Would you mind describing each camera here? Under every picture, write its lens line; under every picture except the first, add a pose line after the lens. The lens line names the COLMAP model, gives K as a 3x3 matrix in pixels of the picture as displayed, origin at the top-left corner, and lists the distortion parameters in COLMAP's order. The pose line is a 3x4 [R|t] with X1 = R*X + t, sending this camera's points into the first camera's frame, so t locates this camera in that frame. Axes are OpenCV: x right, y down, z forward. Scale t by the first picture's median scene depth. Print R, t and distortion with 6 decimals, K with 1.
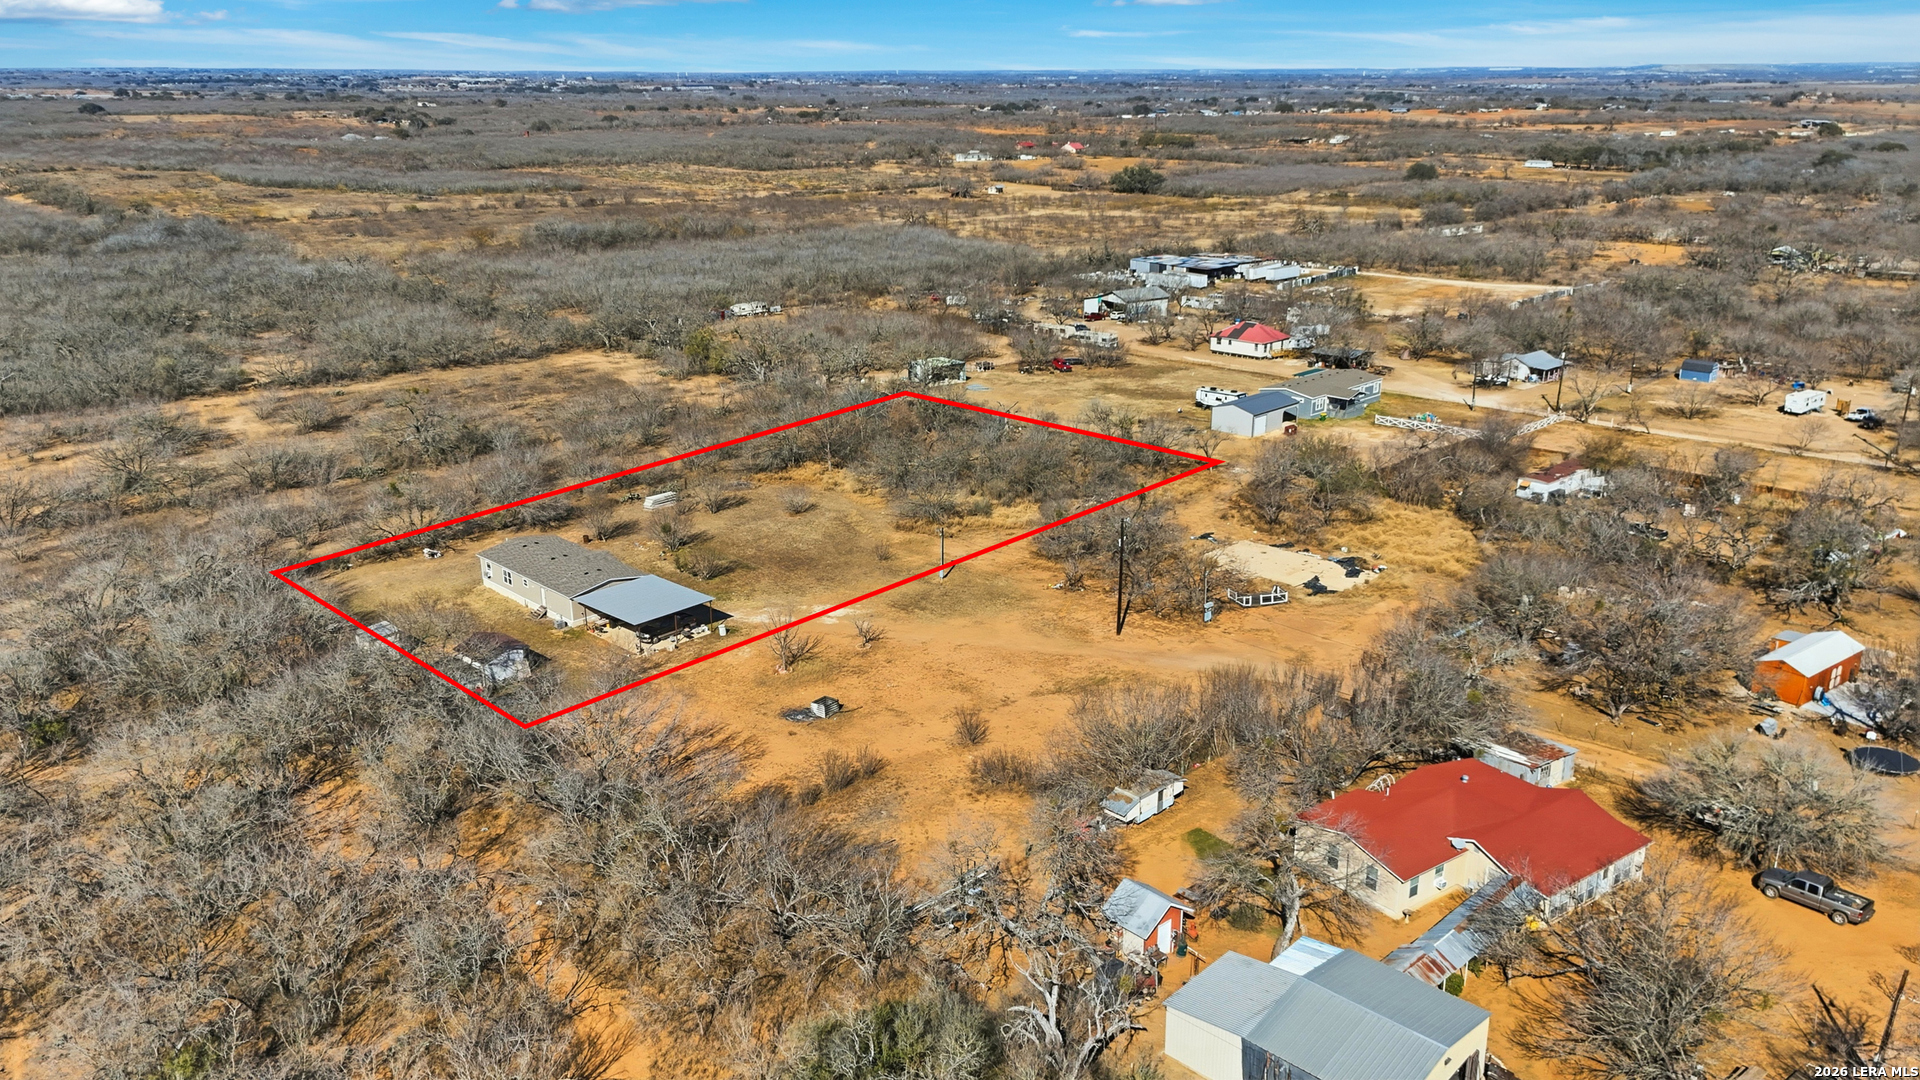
lens RADIAL K [[1418.7, 0, 961.8], [0, 1418.7, 539.1], [0, 0, 1]] dist [0.042414, -0.005494]
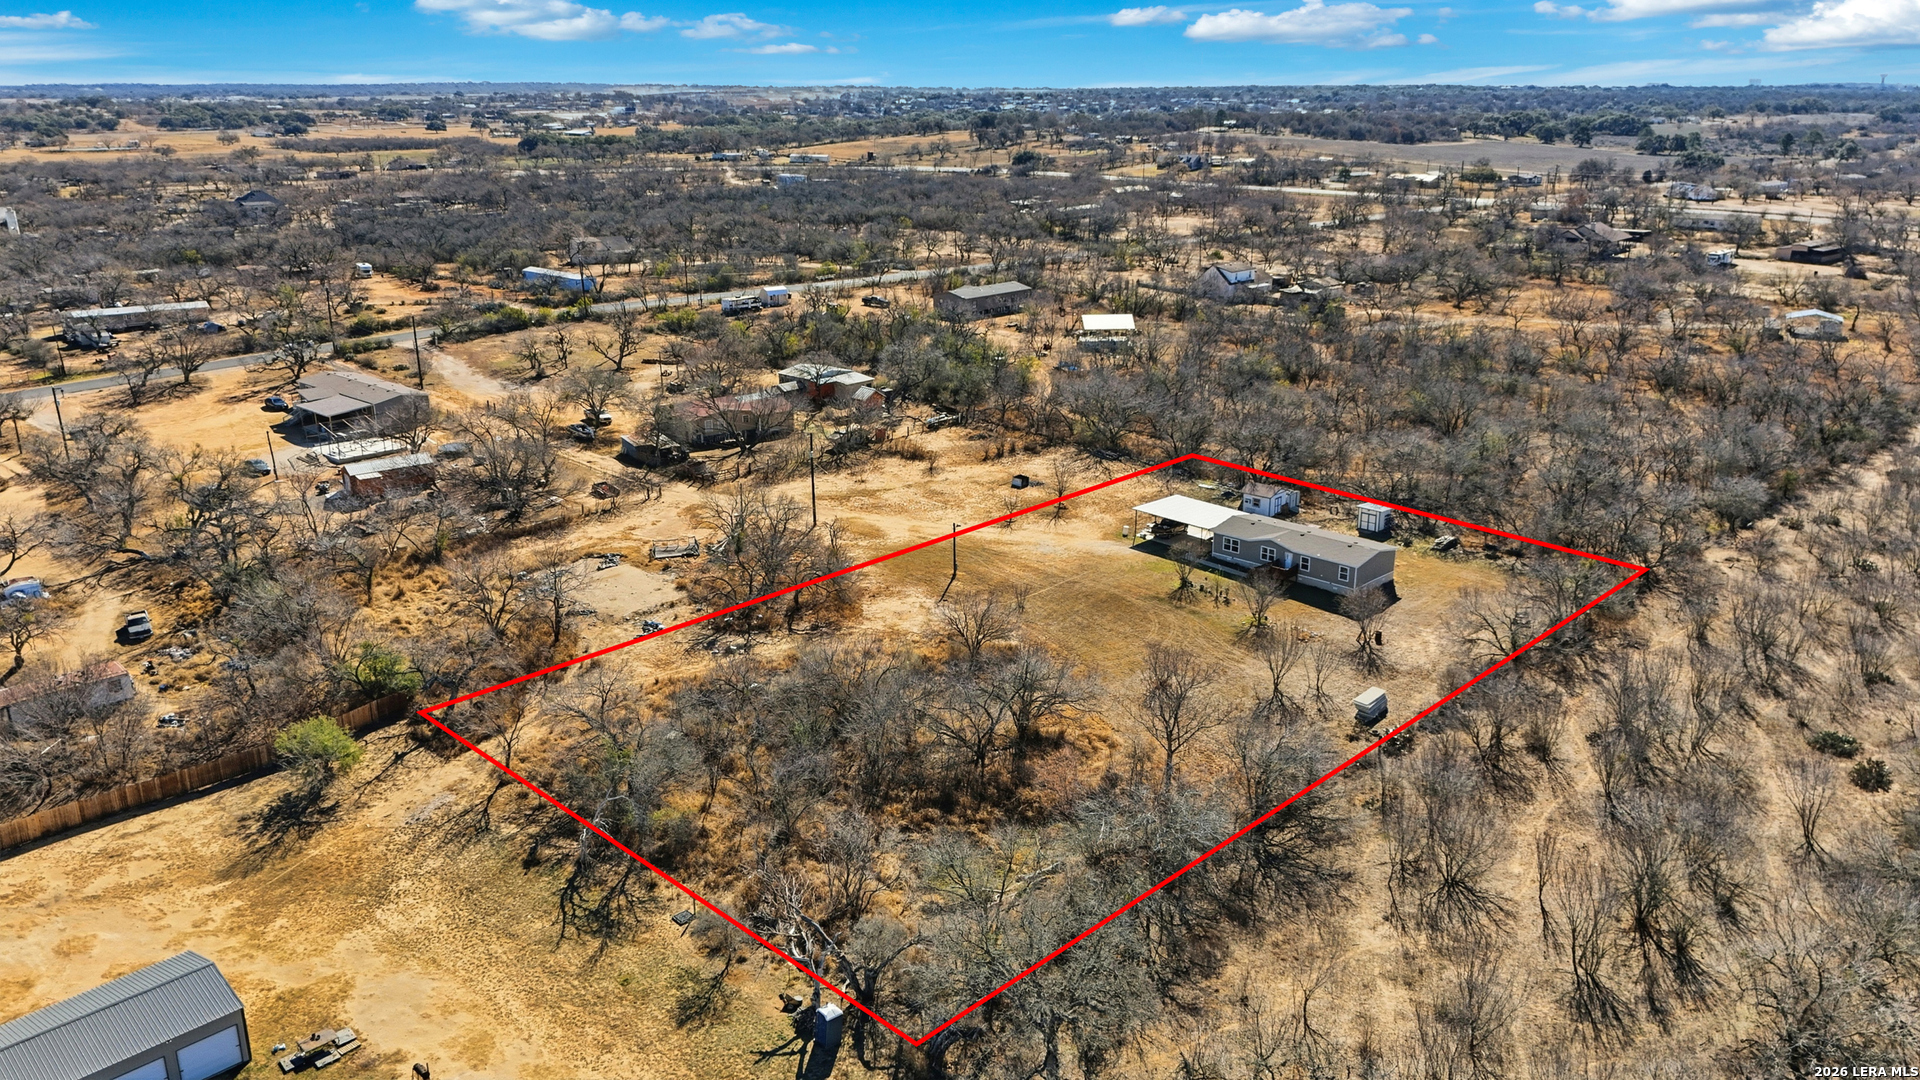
lens RADIAL K [[1418.7, 0, 966.4], [0, 1418.7, 535.1], [0, 0, 1]] dist [0.042414, -0.005494]
pose [[-0.999787, 0.008169, -0.018968, -0.001584], [-0.004430, 0.812244, 0.583301, -0.603571], [0.020171, 0.583261, -0.812035, 1.832836]]
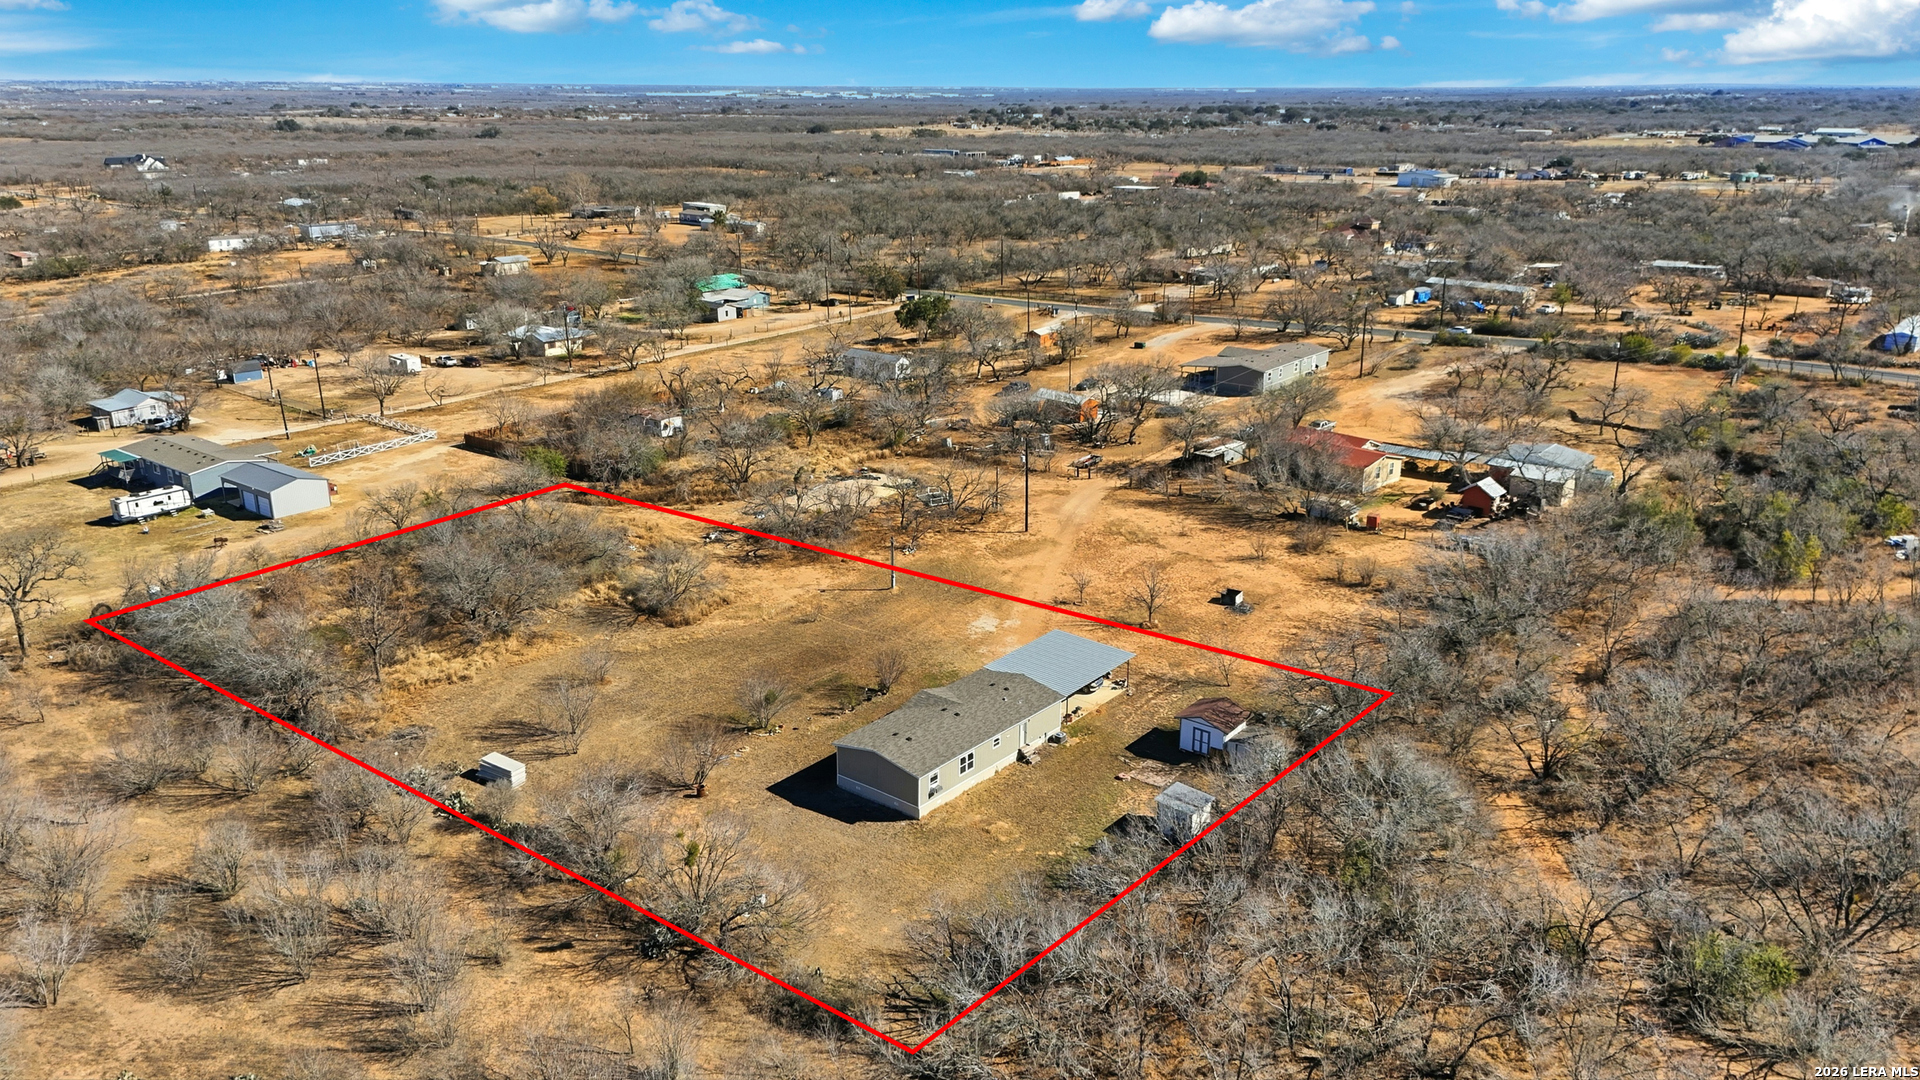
lens RADIAL K [[1418.7, 0, 969.0], [0, 1418.7, 544.3], [0, 0, 1]] dist [0.042414, -0.005494]
pose [[-0.102242, -0.306290, 0.946432, -0.962795], [0.310680, 0.893994, 0.322882, -0.307913], [-0.945000, 0.327049, 0.003754, 0.934404]]
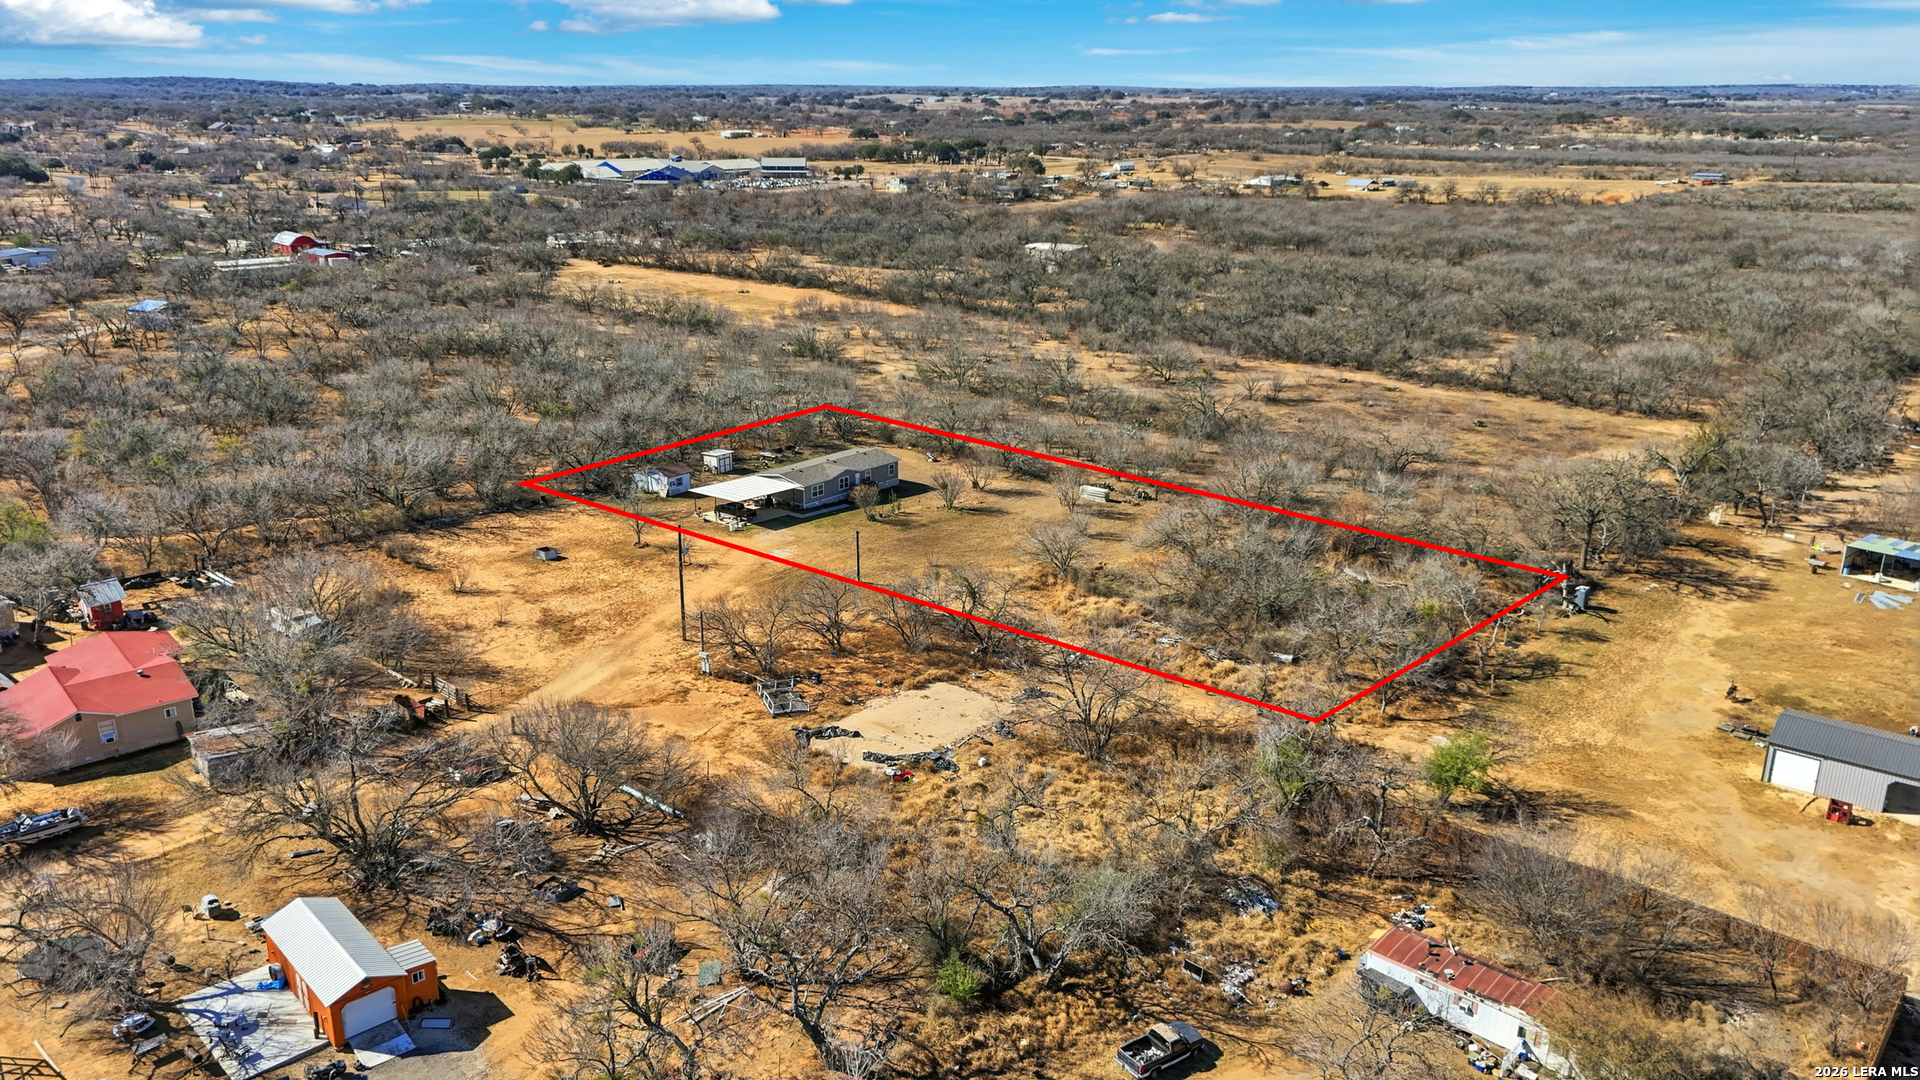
lens RADIAL K [[1418.7, 0, 980.3], [0, 1418.7, 544.6], [0, 0, 1]] dist [0.042414, -0.005494]
pose [[0.104423, 0.306898, -0.945996, 0.953585], [-0.315534, 0.912277, 0.261129, -0.289807], [0.943151, 0.271226, 0.192100, 0.879383]]
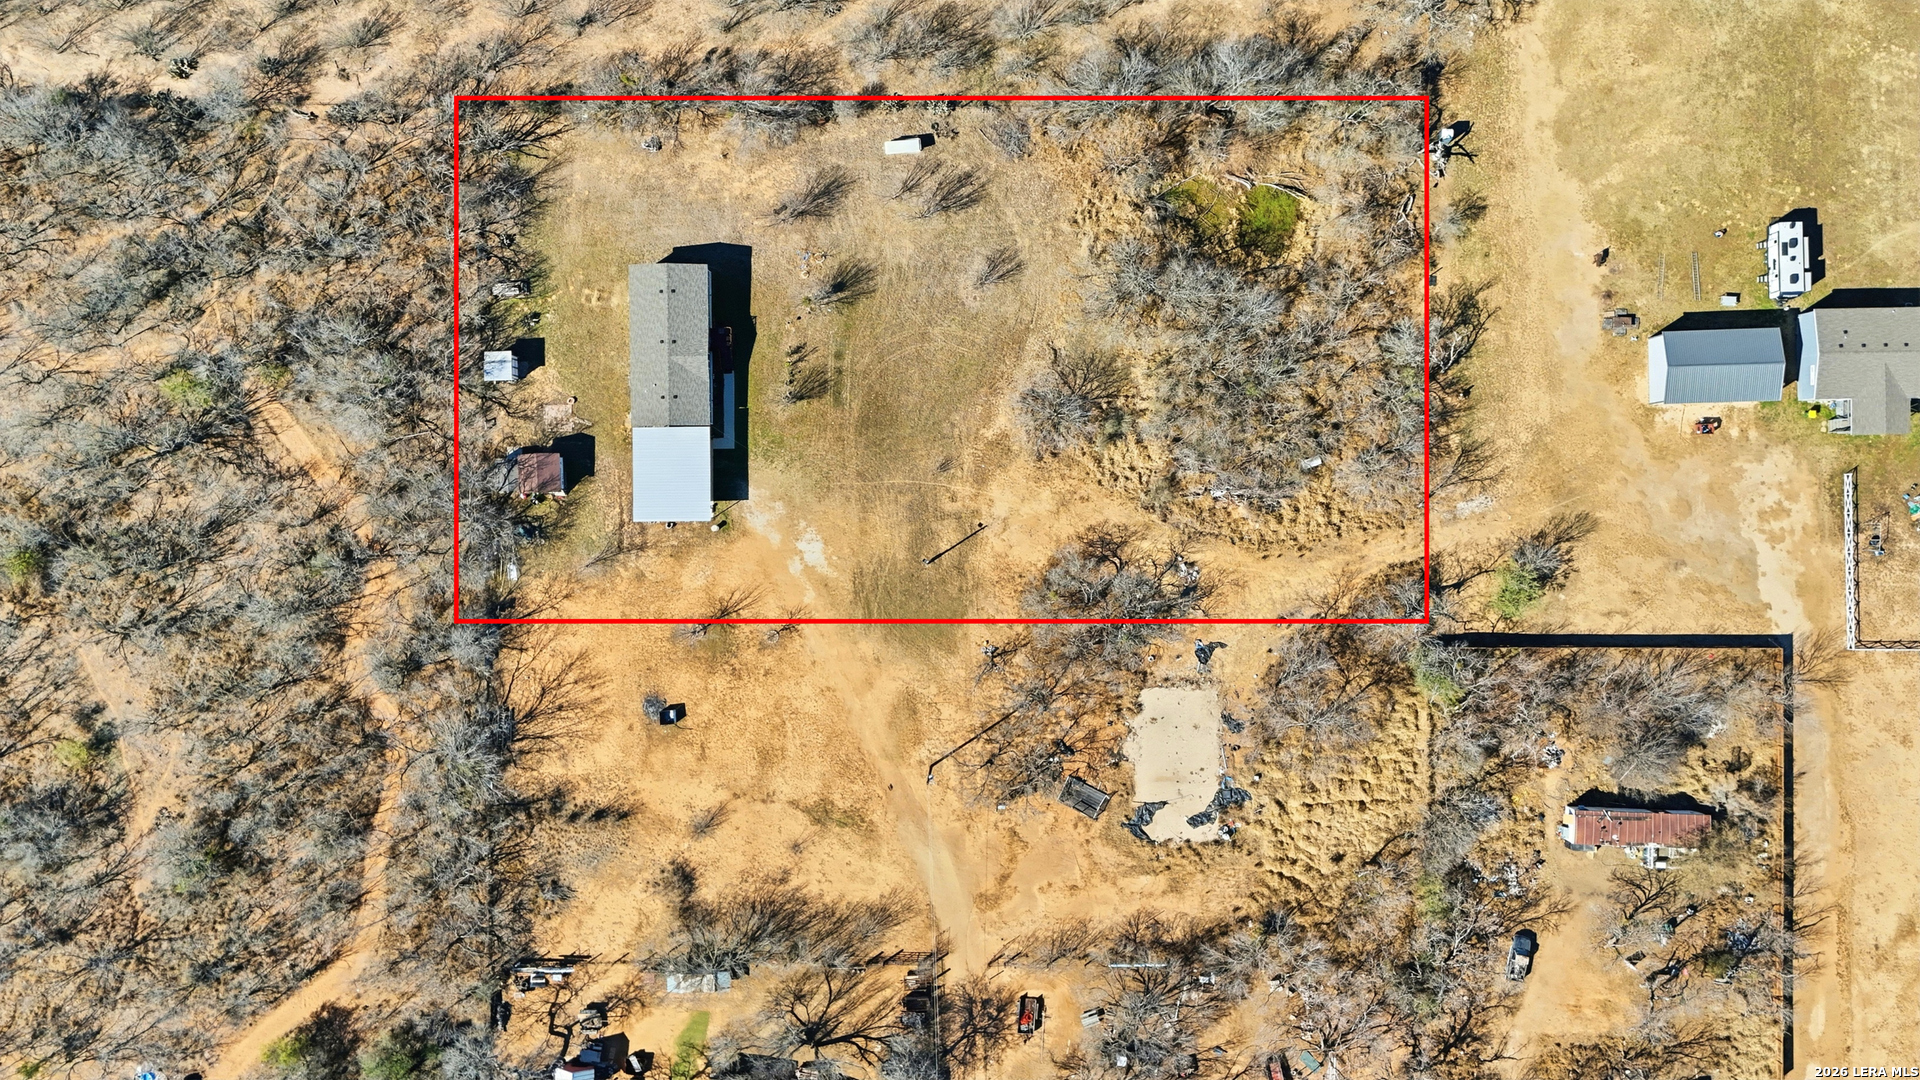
lens RADIAL K [[1418.7, 0, 961.3], [0, 1418.7, 542.7], [0, 0, 1]] dist [0.042414, -0.005494]
pose [[0.715716, 0.698258, -0.013658, 0.008774], [-0.196899, 0.220507, 0.955305, -1.040710], [0.670061, -0.681038, 0.295307, 0.699379]]
